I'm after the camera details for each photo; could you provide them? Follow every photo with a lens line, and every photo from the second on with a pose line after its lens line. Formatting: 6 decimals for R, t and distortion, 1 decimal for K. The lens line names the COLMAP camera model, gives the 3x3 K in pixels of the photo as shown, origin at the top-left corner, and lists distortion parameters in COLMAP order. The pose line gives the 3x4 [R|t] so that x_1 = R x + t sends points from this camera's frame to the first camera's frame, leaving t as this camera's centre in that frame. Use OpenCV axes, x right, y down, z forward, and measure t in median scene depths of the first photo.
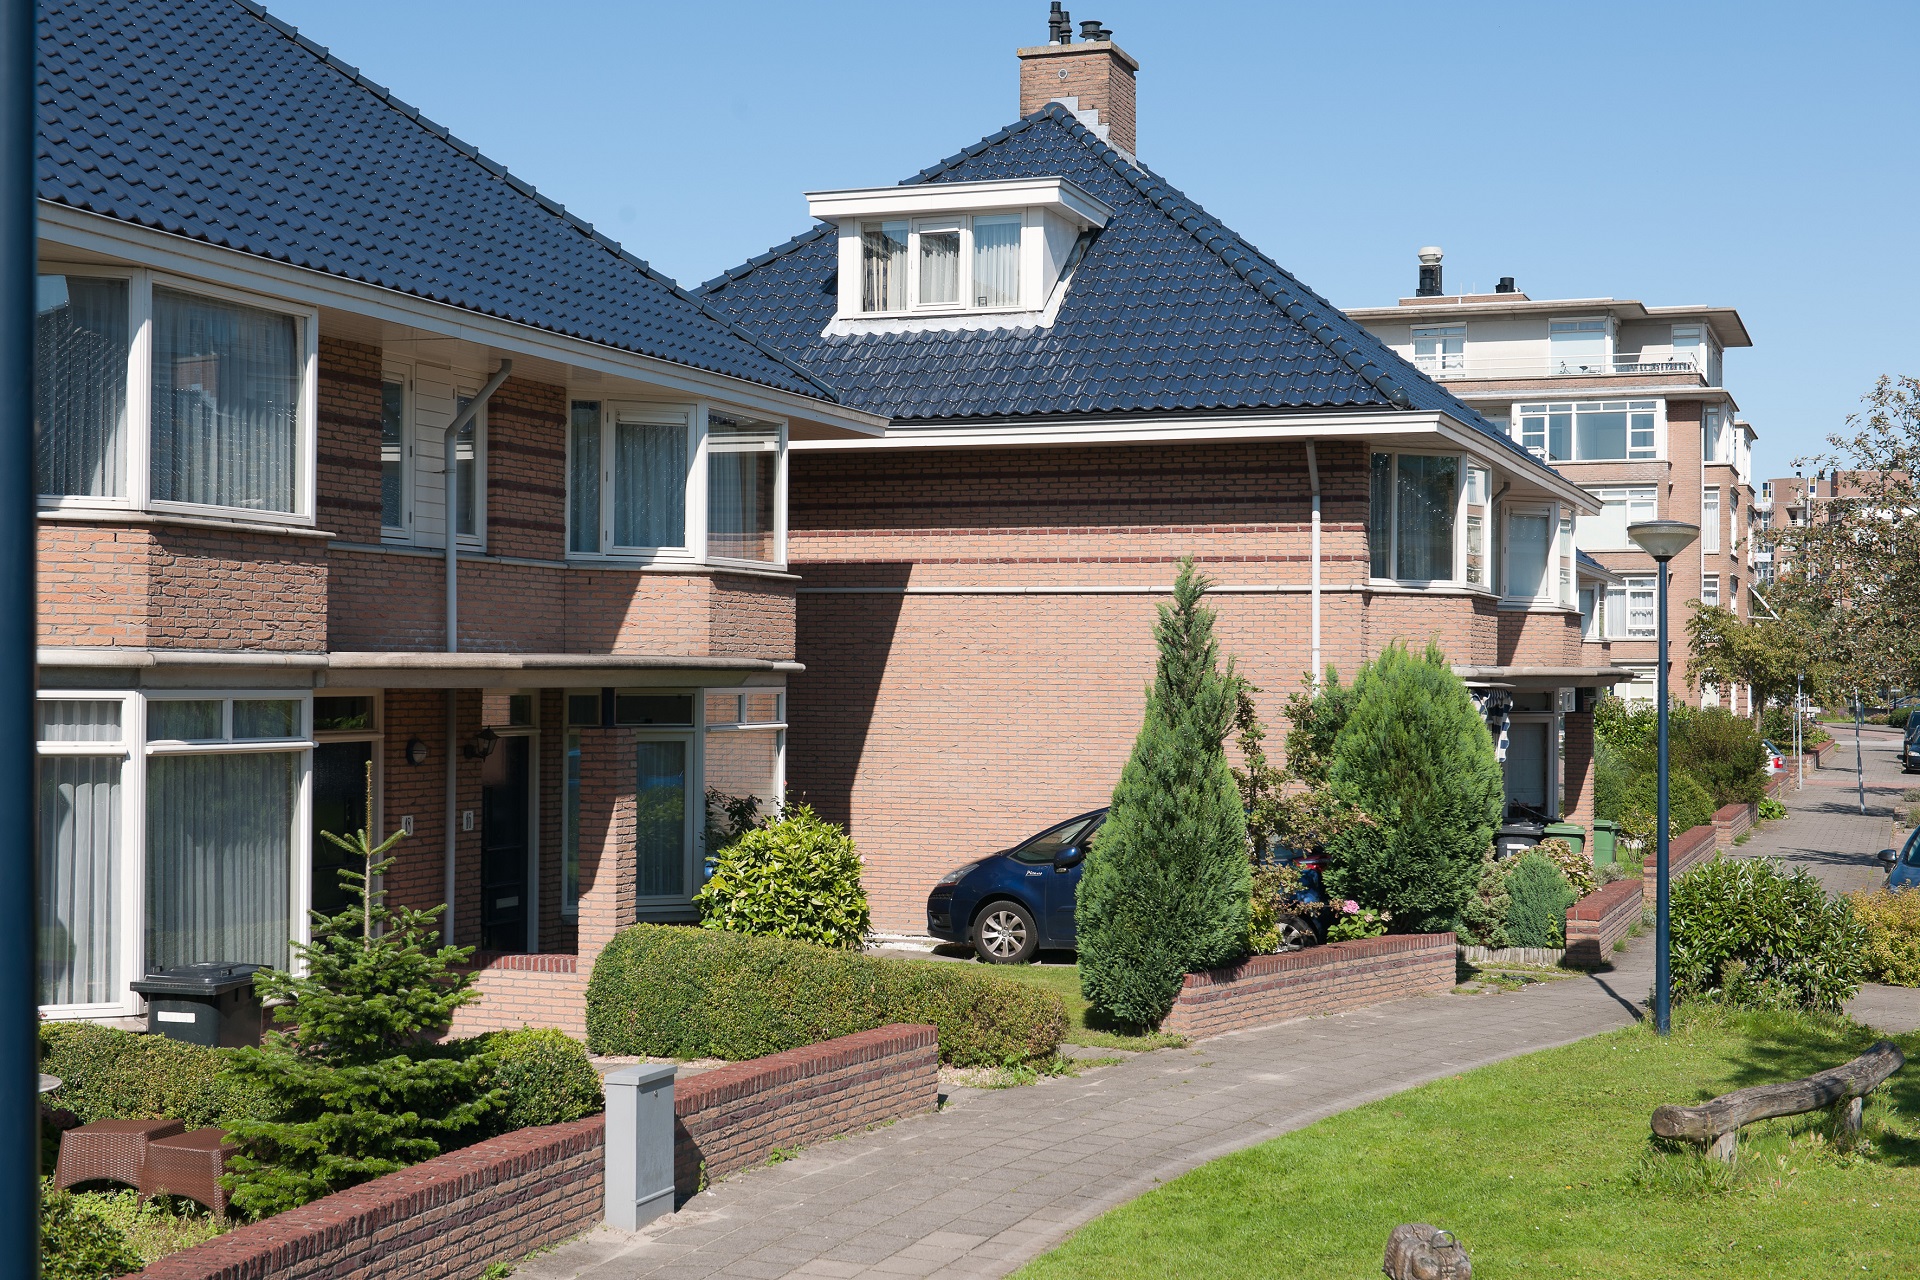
lens RADIAL K [[2565.6, 0, 962.3], [0, 2565.6, 646.0], [0, 0, 1]] dist [0.011580, 0.000000]
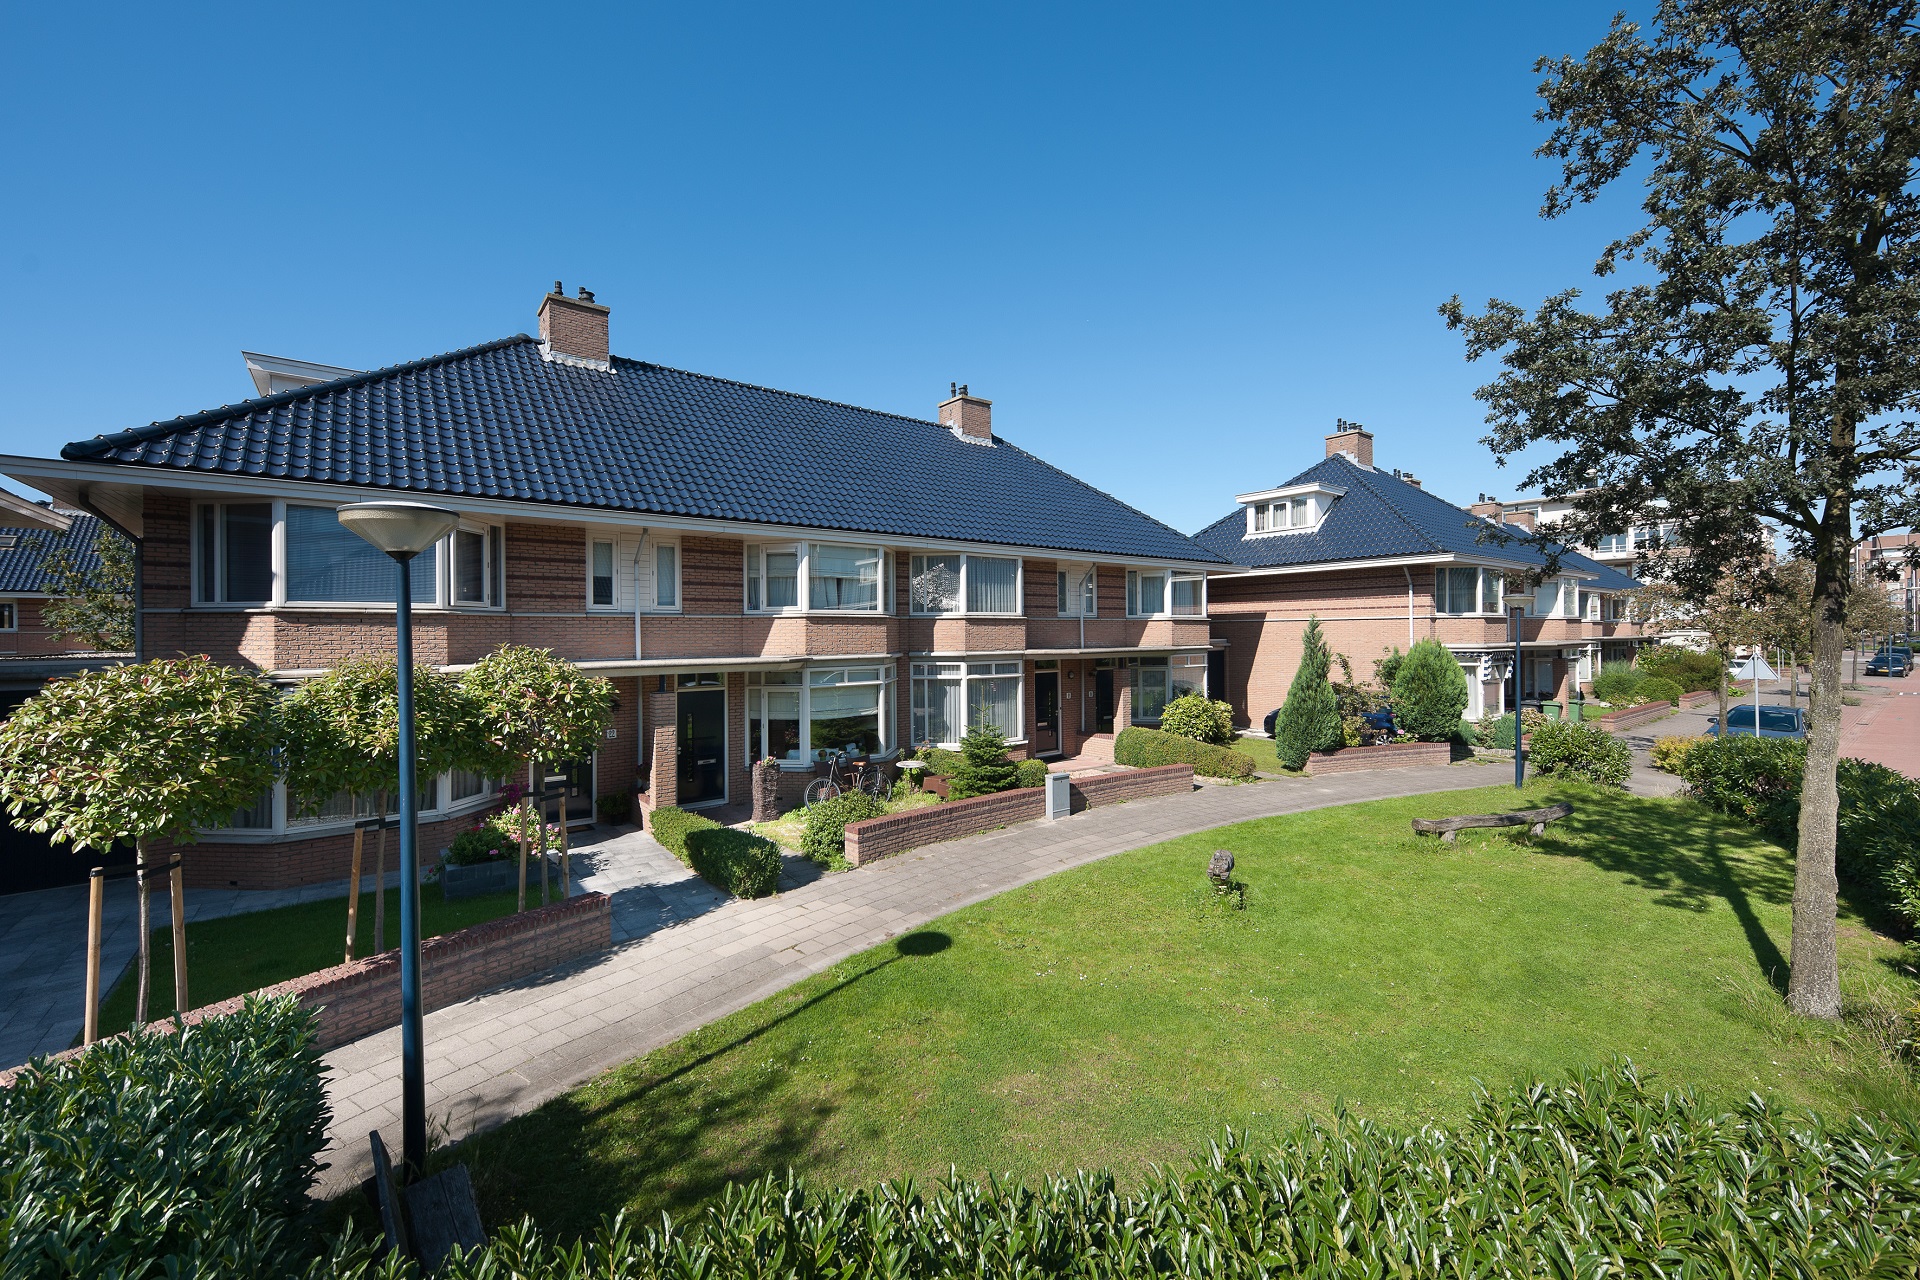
lens RADIAL K [[742.2, 0, 952.0], [0, 742.2, 638.4], [0, 0, 1]] dist [0.002558, 0.000121]
pose [[0.843358, -0.010870, -0.537243, 0.186926], [0.019134, 0.999769, 0.009808, -0.021058], [0.537012, -0.018551, 0.843371, 0.041318]]
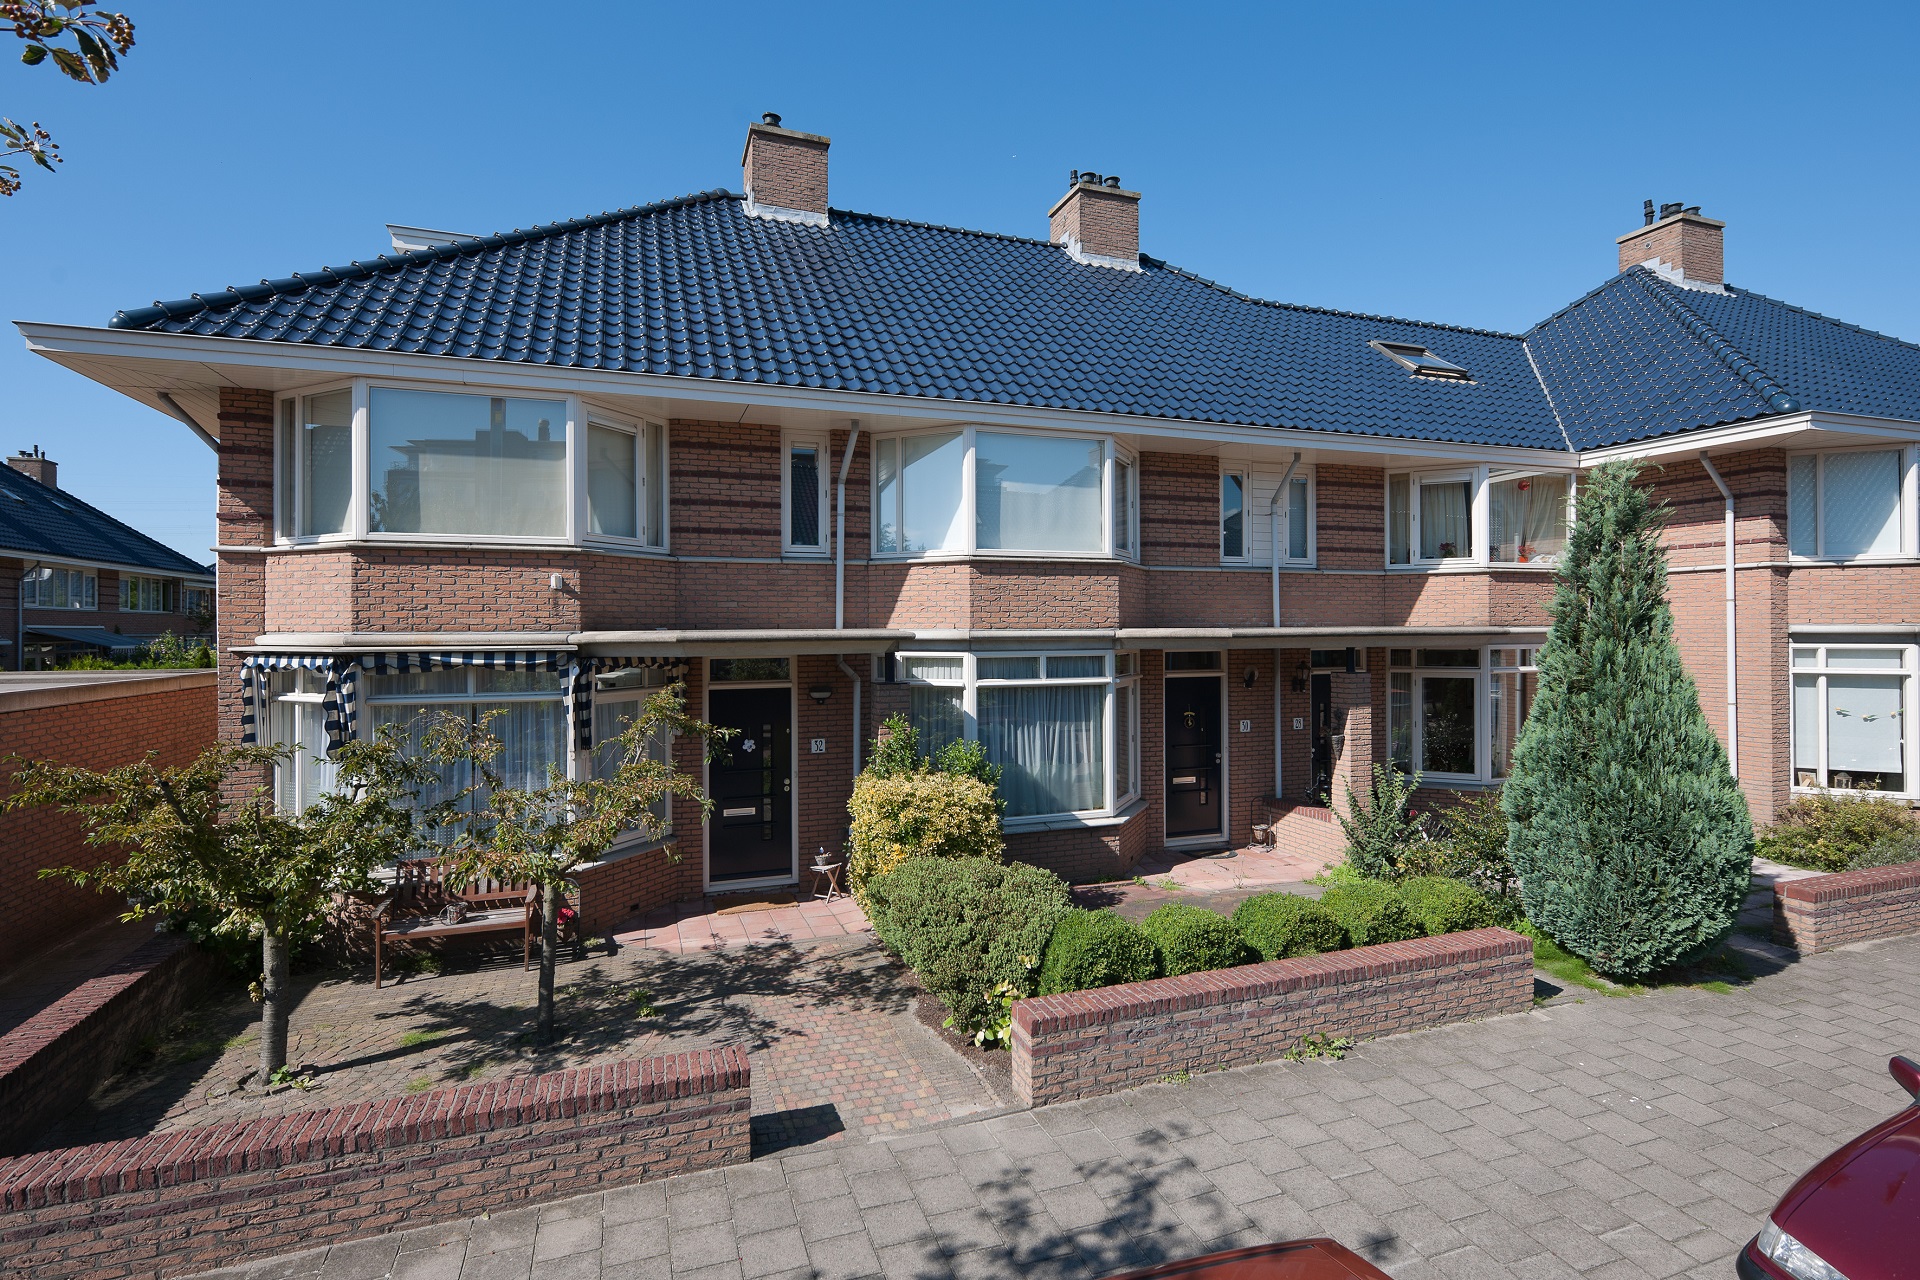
lens RADIAL K [[947.2, 0, 965.1], [0, 947.2, 633.8], [0, 0, 1]] dist [-0.001011, -0.000011]
pose [[0.648624, -0.014519, -0.760971, 0.142992], [0.019793, 0.999802, -0.002204, 0.004365], [0.760852, -0.013632, 0.648783, 0.399840]]
